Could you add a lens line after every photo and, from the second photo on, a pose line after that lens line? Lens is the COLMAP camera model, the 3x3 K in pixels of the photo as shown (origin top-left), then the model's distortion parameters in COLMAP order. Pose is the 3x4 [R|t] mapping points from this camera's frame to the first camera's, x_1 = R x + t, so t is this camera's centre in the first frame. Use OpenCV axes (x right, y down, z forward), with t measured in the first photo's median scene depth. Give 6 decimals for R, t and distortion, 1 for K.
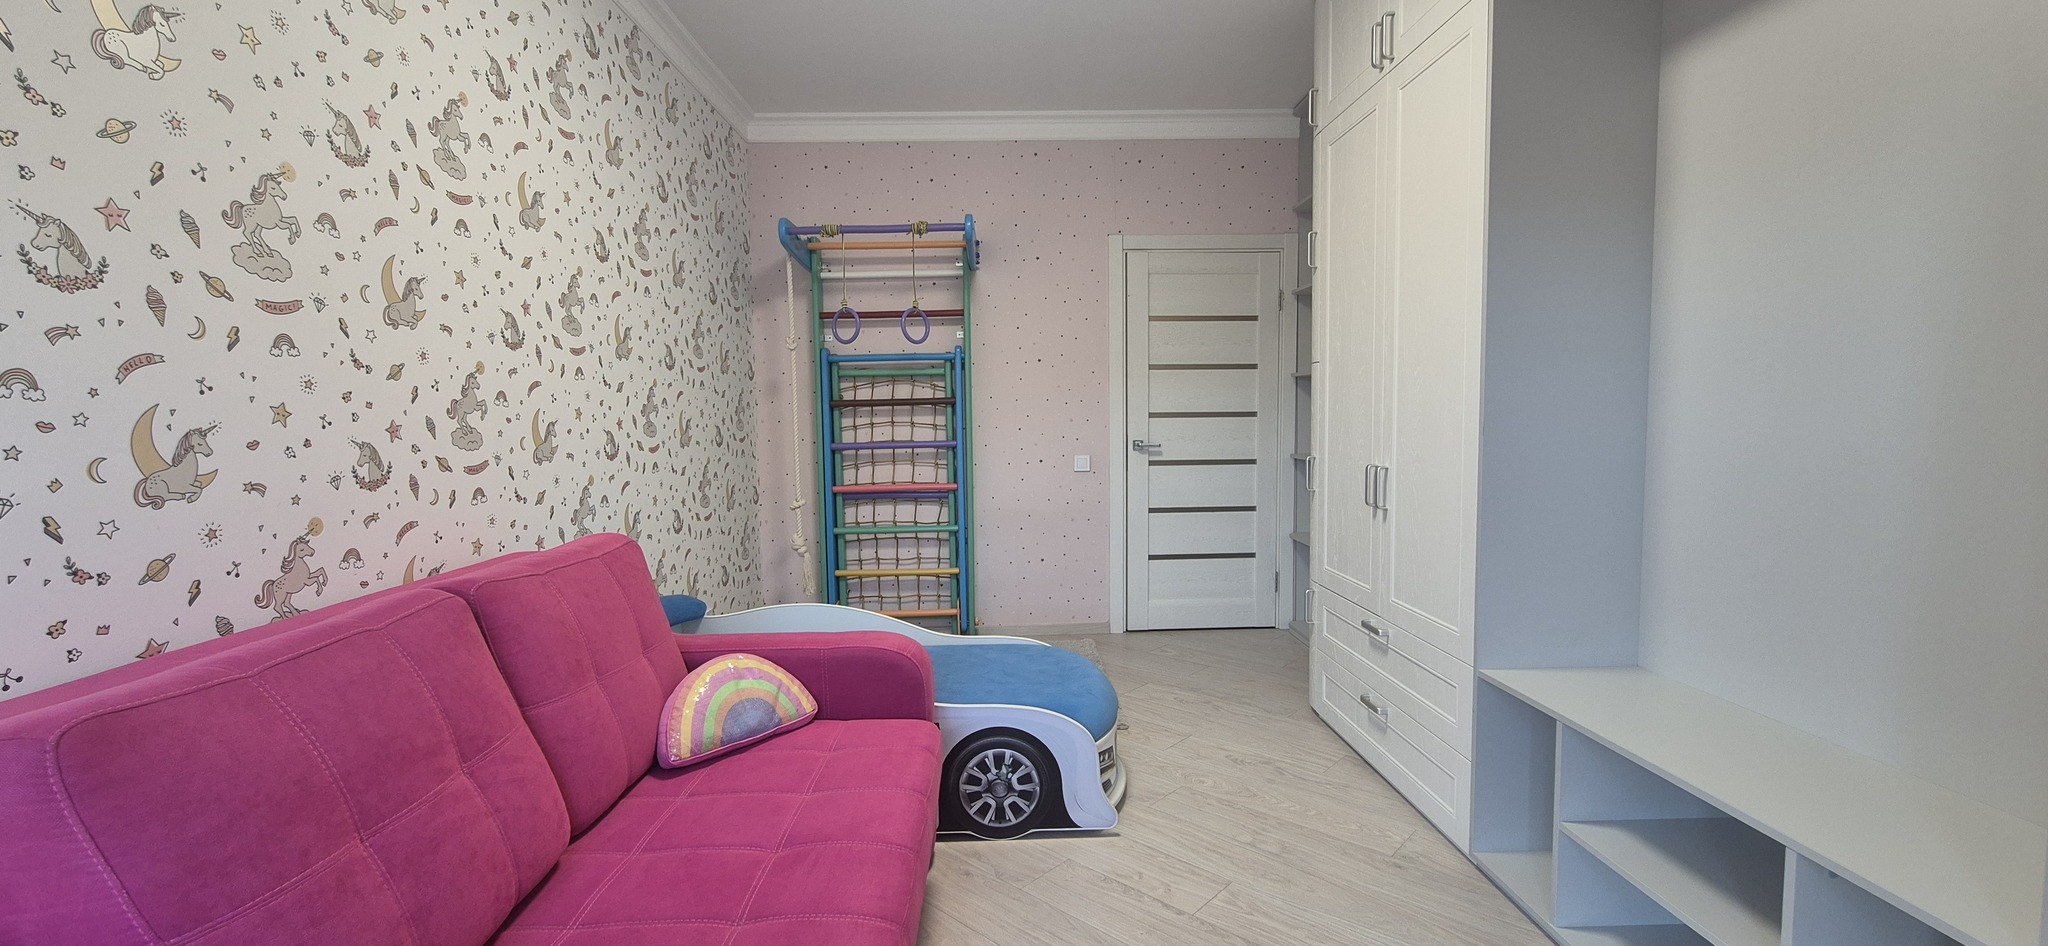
lens RADIAL K [[845.2, 0, 1006.9], [0, 845.2, 472.1], [0, 0, 1]] dist [-0.004658, 0.002970]
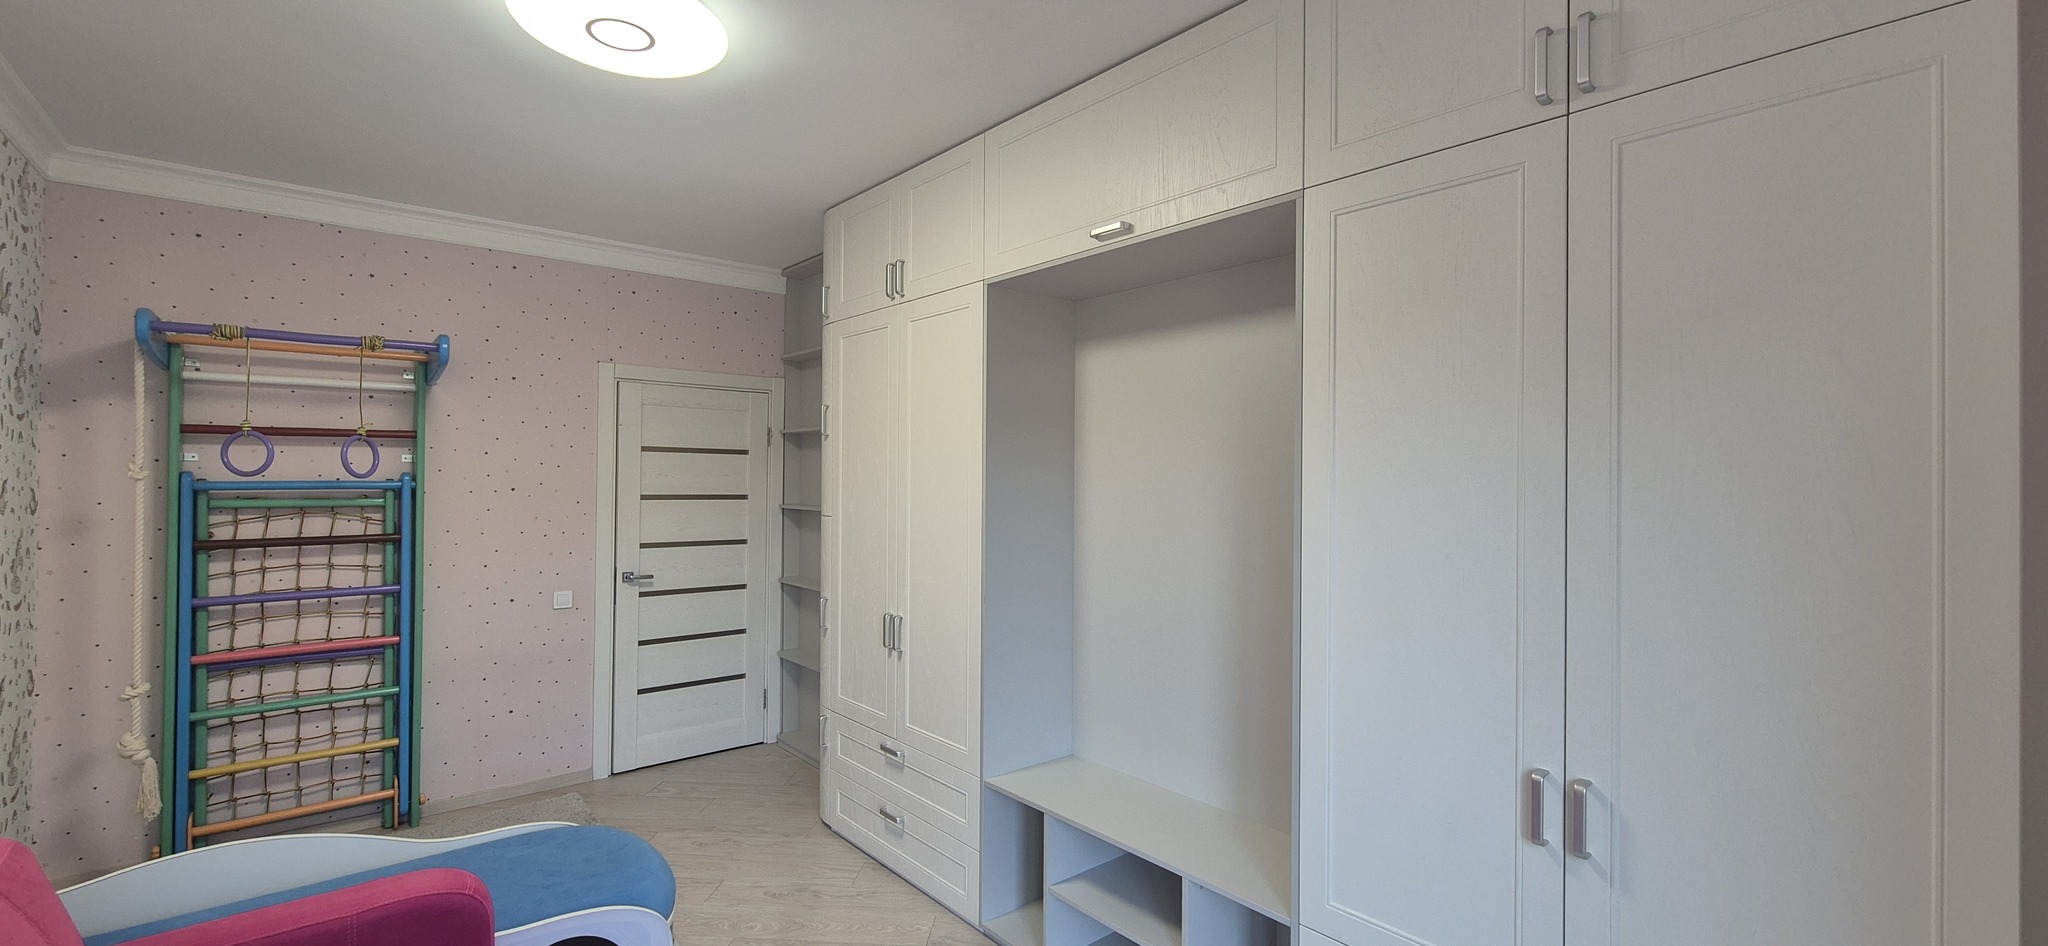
lens RADIAL K [[845.2, 0, 1018.0], [0, 845.2, 470.4], [0, 0, 1]] dist [-0.004658, 0.002970]
pose [[0.772797, 0.024415, 0.634184, -0.120264], [0.028716, 0.996891, -0.073372, -0.071984], [-0.634004, 0.074913, 0.769693, -0.042097]]
